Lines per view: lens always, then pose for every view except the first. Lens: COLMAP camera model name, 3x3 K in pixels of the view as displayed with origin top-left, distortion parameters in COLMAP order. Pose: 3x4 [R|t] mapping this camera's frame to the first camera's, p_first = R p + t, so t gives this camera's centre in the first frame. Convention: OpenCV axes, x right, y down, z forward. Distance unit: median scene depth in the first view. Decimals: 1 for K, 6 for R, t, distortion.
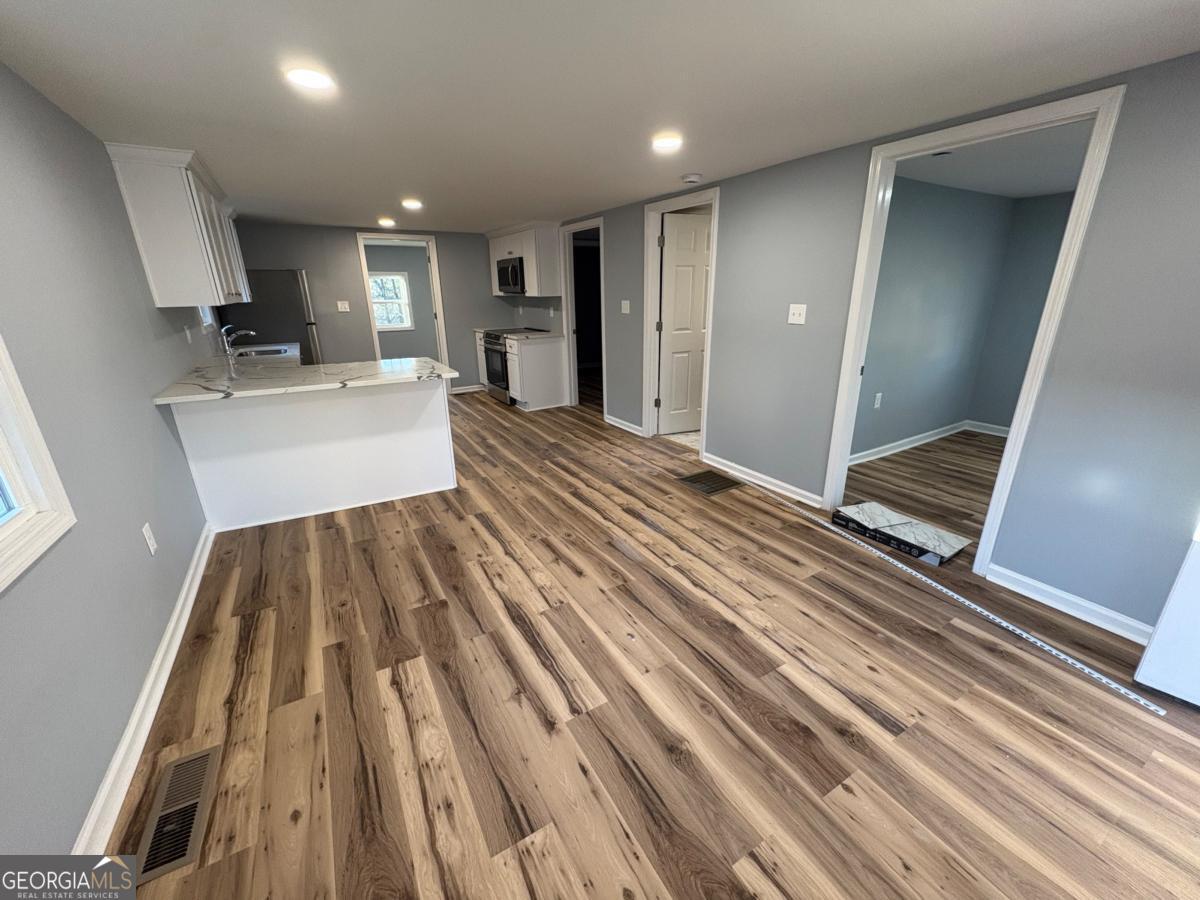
lens RADIAL K [[479.5, 0, 599.4], [0, 479.5, 447.0], [0, 0, 1]] dist [0.000671, -0.000161]
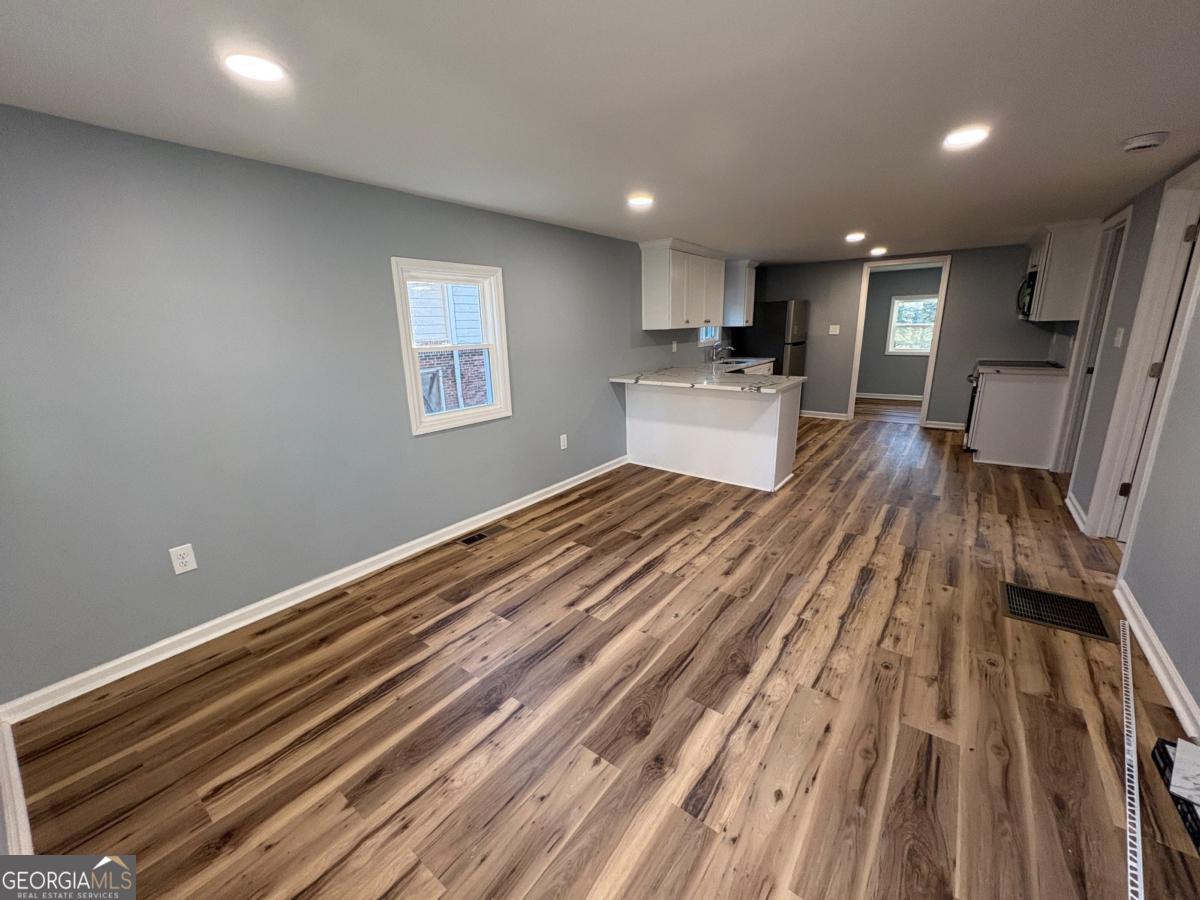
lens RADIAL K [[479.5, 0, 599.4], [0, 479.5, 447.0], [0, 0, 1]] dist [0.000671, -0.000161]
pose [[0.379851, 0.233002, -0.895222, 0.661969], [-0.269831, 0.953580, 0.133699, -0.070748], [0.884819, 0.190774, 0.425090, 0.187631]]
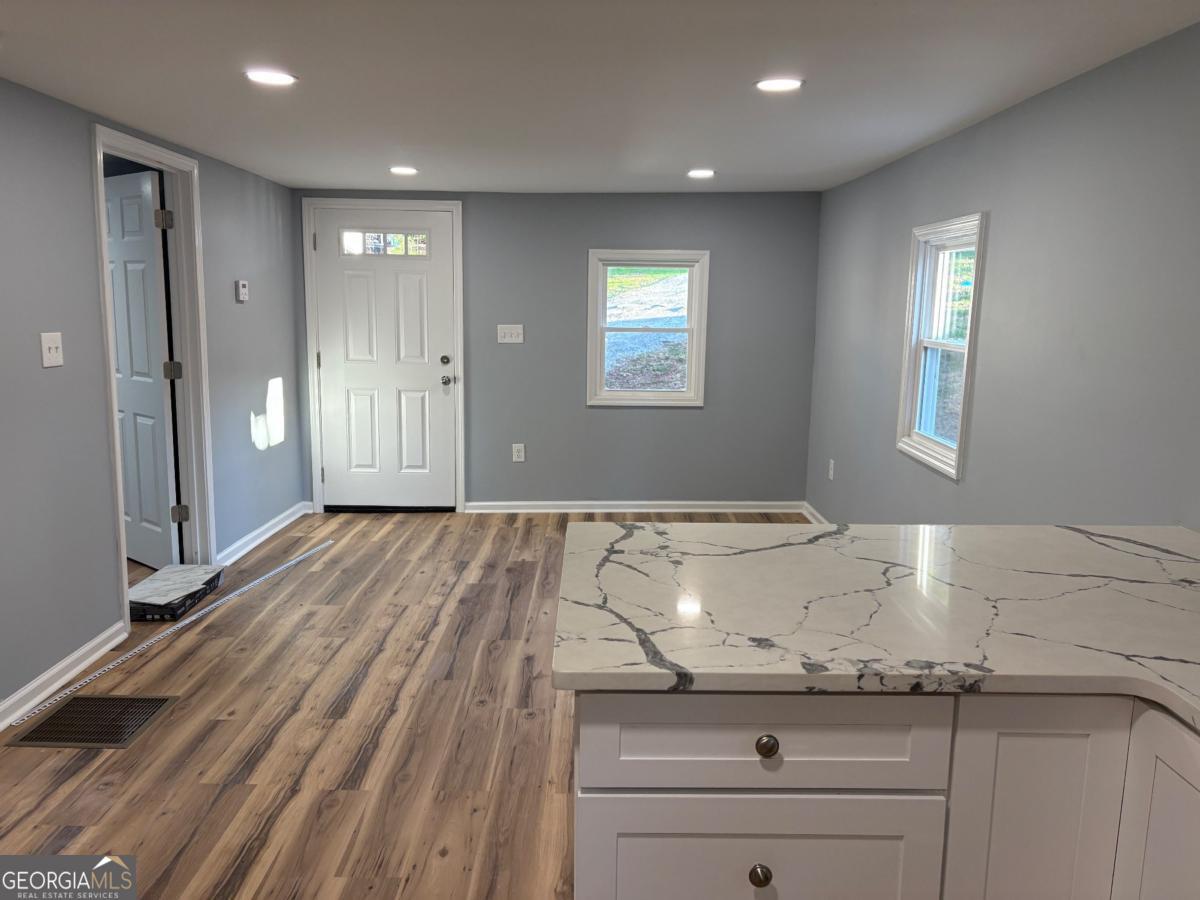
lens RADIAL K [[907.8, 0, 600.0], [0, 907.8, 450.0], [0, 0, 1]] dist [0.078407, -0.096329]
pose [[-0.862858, -0.083270, 0.498540, -0.740467], [0.152834, 0.897182, 0.414375, -0.555397], [-0.481786, 0.433741, -0.761414, 1.669352]]
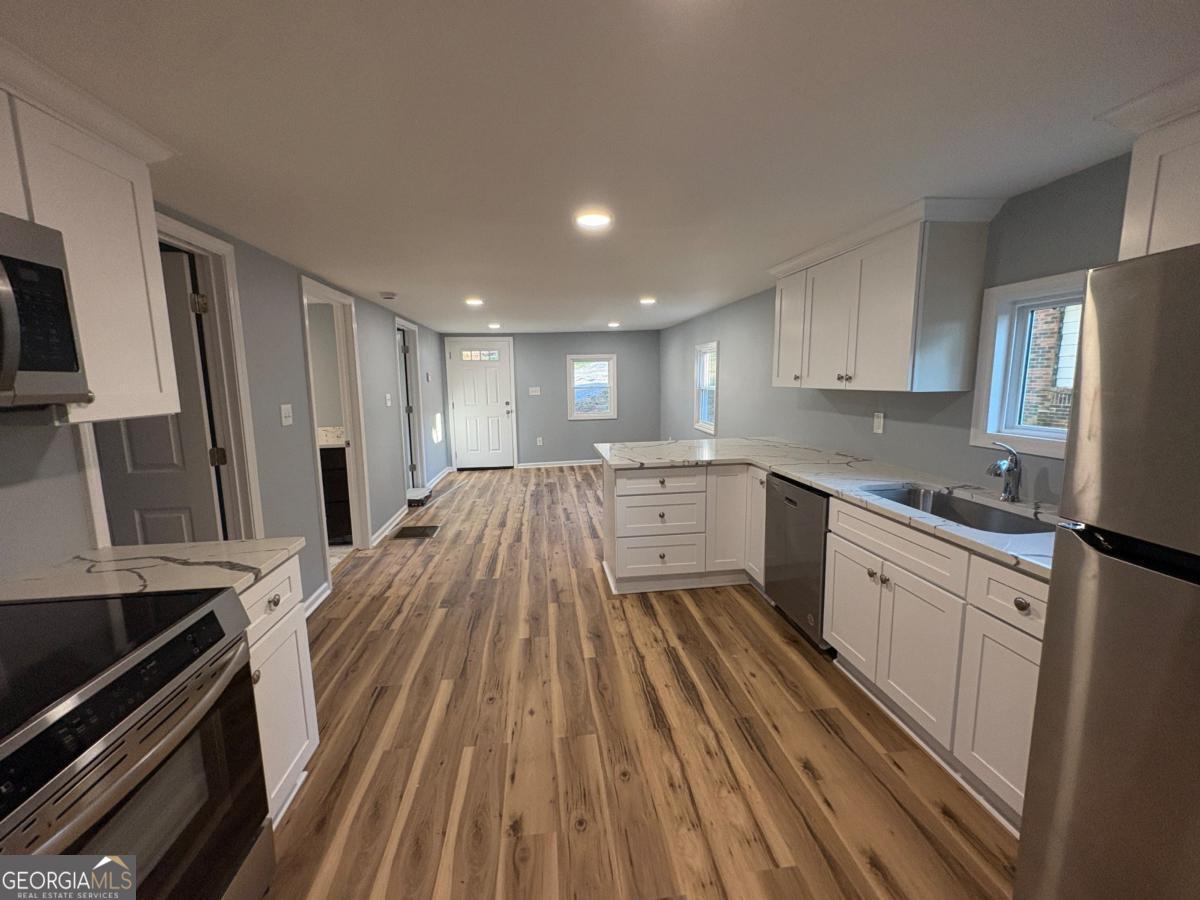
lens RADIAL K [[479.5, 0, 599.4], [0, 479.5, 447.0], [0, 0, 1]] dist [0.000671, -0.000161]
pose [[-0.915167, -0.031562, 0.401837, -0.880125], [0.151280, 0.897156, 0.415000, -0.719631], [-0.373608, 0.440584, -0.816273, 2.198914]]
